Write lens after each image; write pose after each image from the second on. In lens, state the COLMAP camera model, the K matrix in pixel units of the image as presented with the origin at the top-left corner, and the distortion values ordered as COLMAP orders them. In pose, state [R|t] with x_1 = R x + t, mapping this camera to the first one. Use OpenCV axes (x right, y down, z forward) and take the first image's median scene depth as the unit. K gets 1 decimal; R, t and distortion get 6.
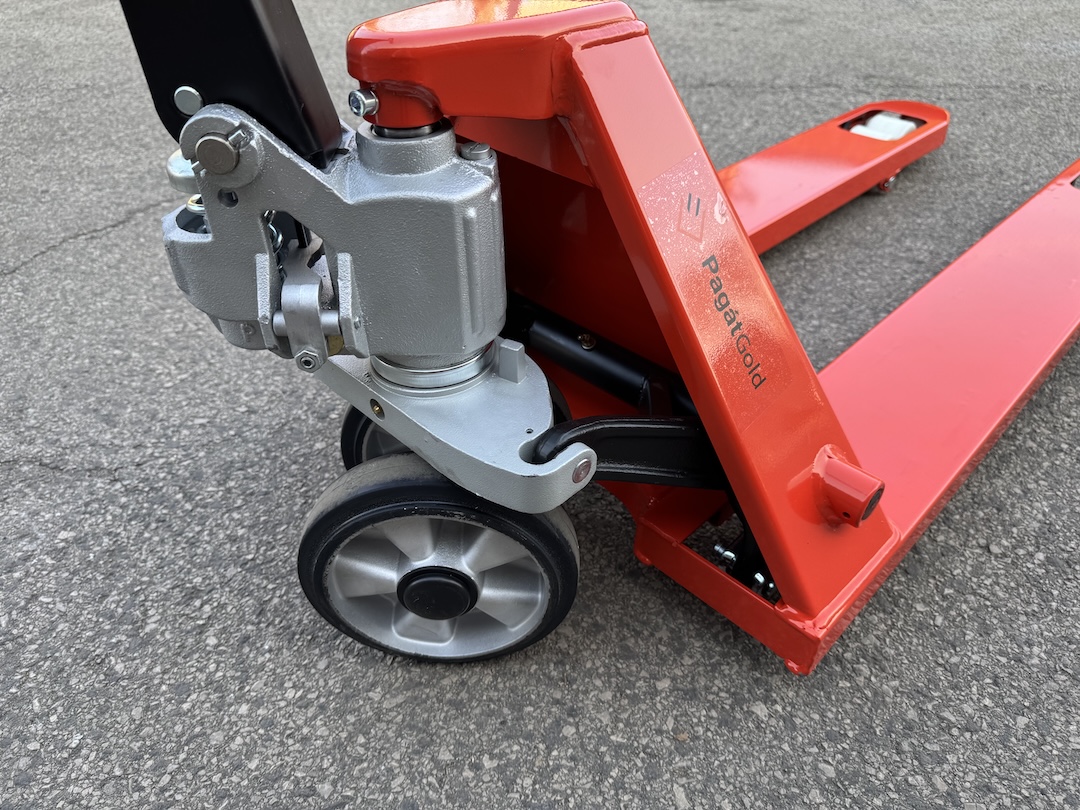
lens RADIAL K [[738.0, 0, 540.0], [0, 738.0, 405.0], [0, 0, 1]] dist [0.036592, -0.056011]
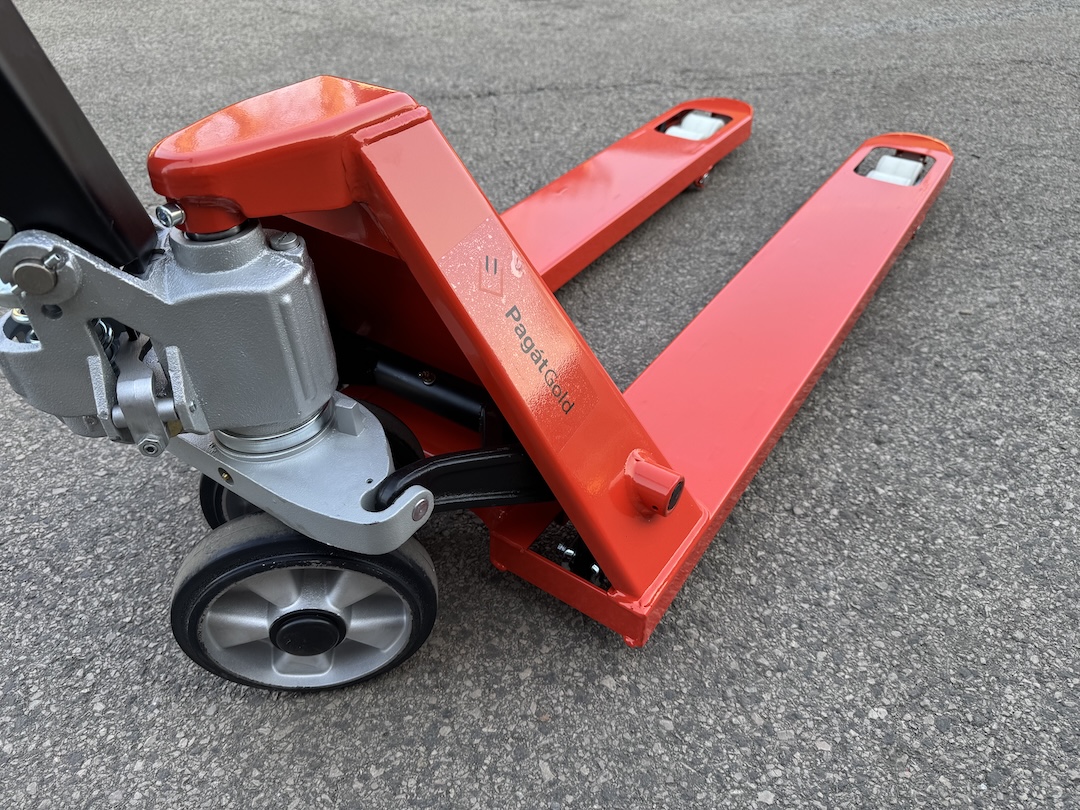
lens RADIAL K [[747.6, 0, 540.0], [0, 747.6, 405.0], [0, 0, 1]] dist [0.022579, -0.027178]
pose [[0.983403, -0.121922, 0.134366, 0.084139], [0.117913, 0.992318, 0.037426, -0.074906], [-0.137896, -0.020961, 0.990225, -0.133170]]
